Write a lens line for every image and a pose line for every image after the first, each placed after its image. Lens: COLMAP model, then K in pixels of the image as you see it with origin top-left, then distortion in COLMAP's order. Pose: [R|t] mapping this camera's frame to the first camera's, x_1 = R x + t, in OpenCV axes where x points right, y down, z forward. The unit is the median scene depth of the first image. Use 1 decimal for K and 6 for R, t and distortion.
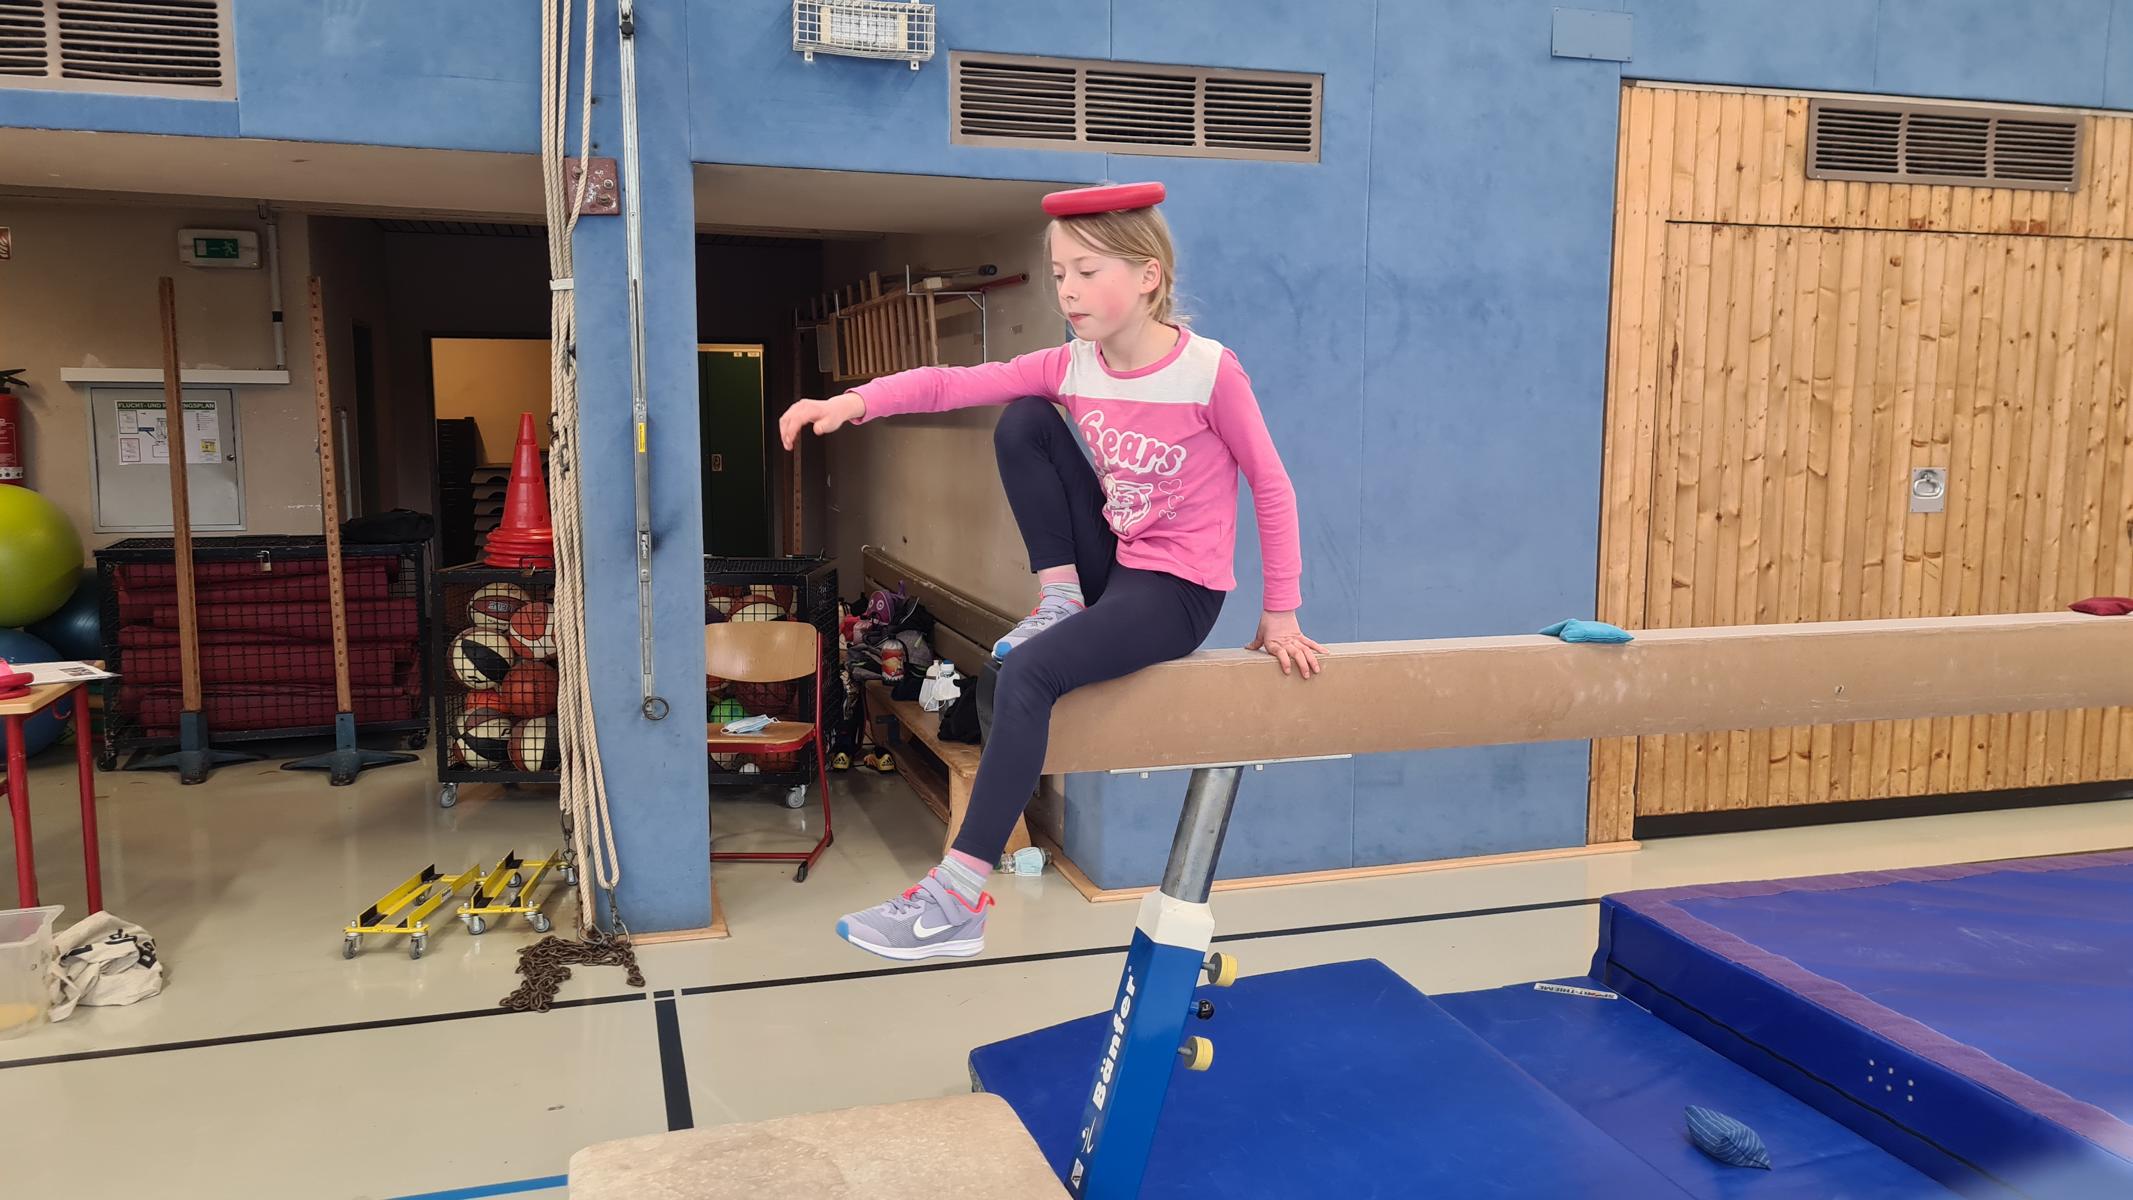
lens RADIAL K [[1605.2, 0, 1059.8], [0, 1605.2, 585.2], [0, 0, 1]] dist [0.062780, -0.047671]
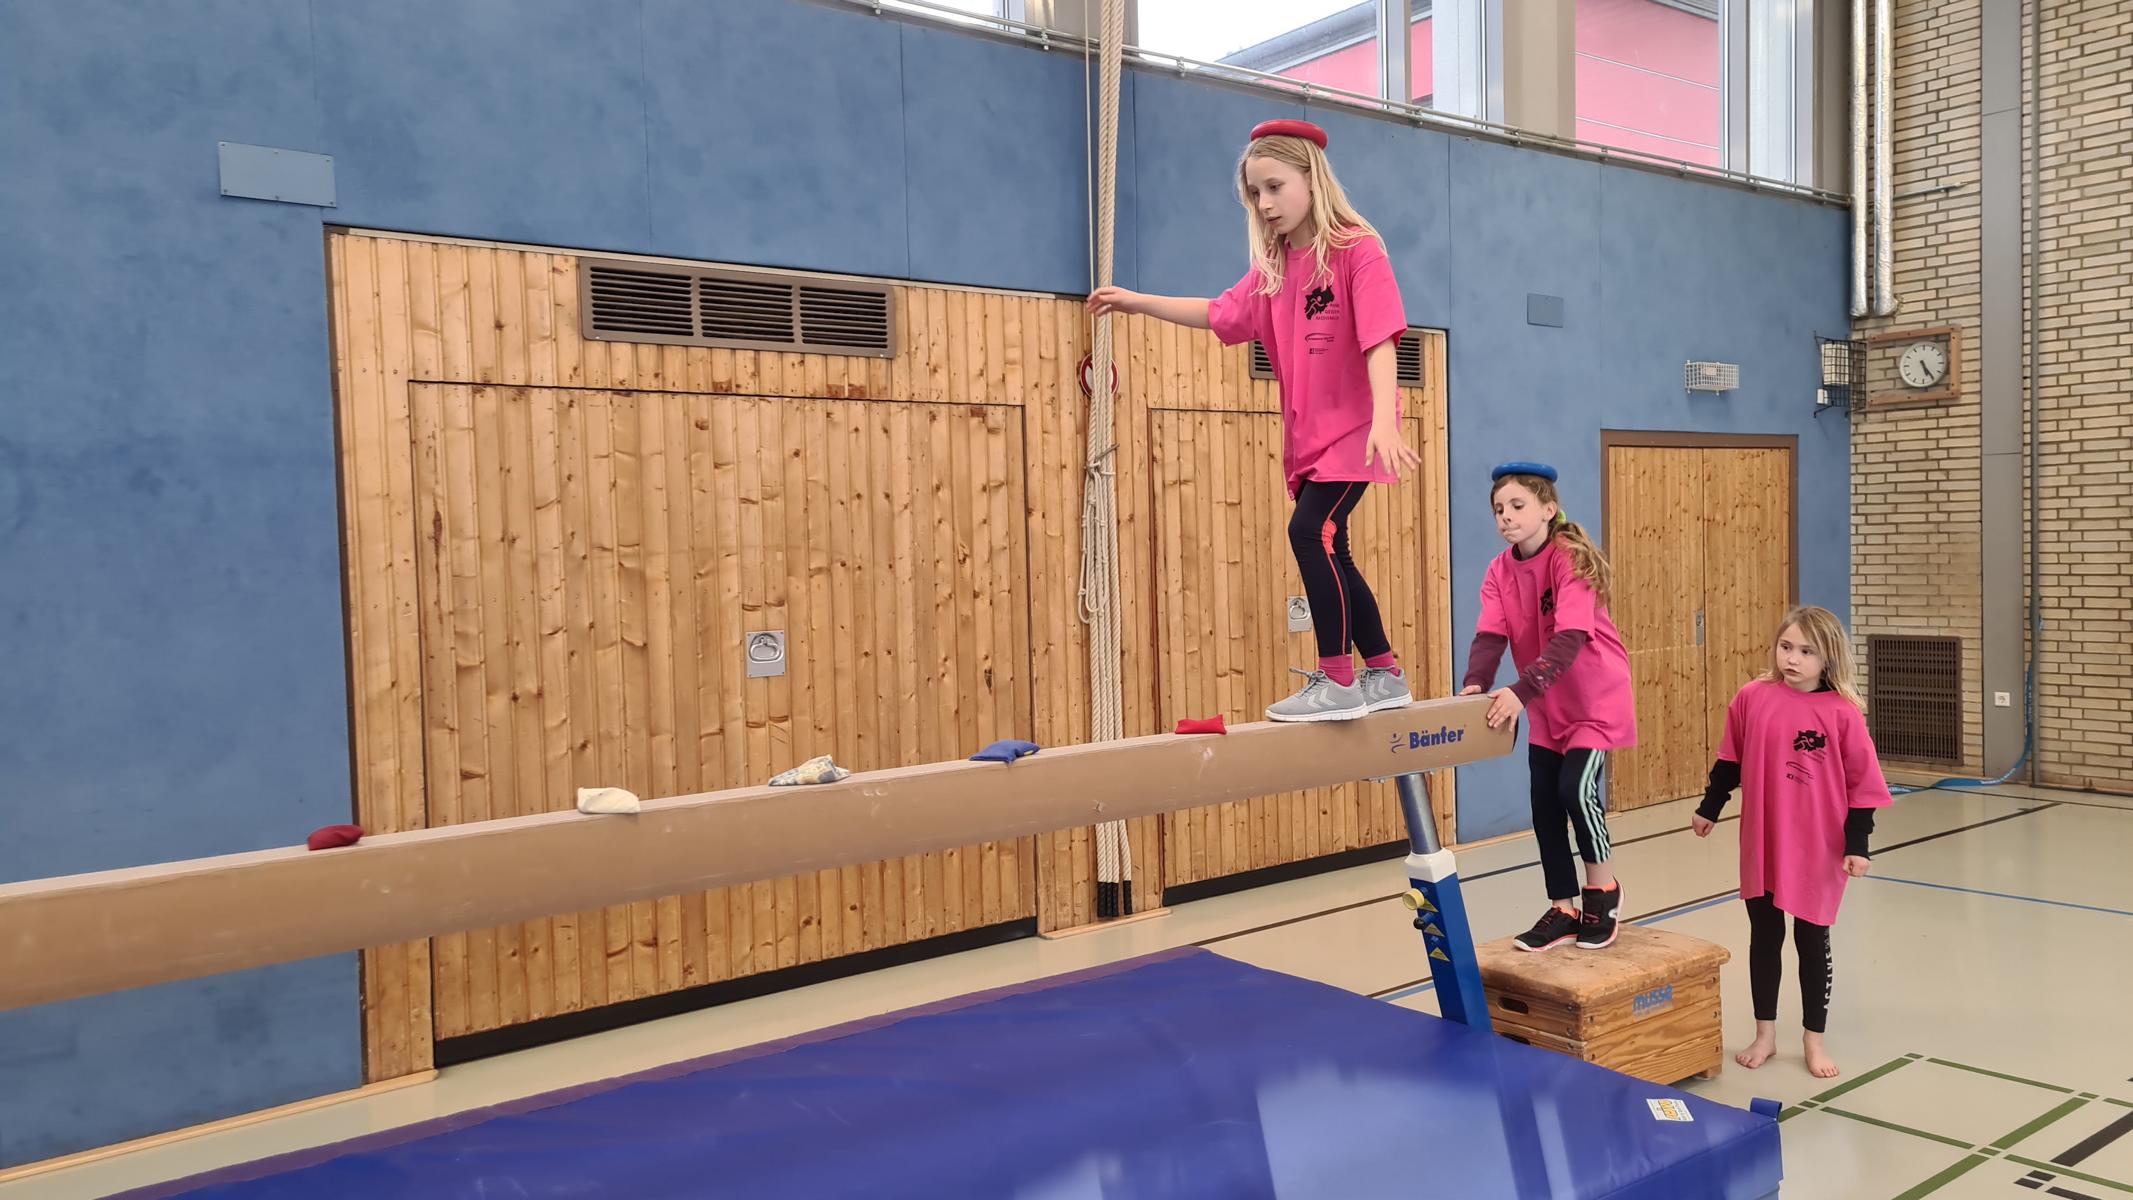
lens RADIAL K [[1605.2, 0, 1088.7], [0, 1605.2, 602.1], [0, 0, 1]] dist [0.062780, -0.047671]
pose [[0.933514, -0.044183, 0.355807, 0.381249], [0.070755, 0.995564, -0.062011, -0.016004], [-0.351489, 0.083063, 0.932500, 0.023154]]
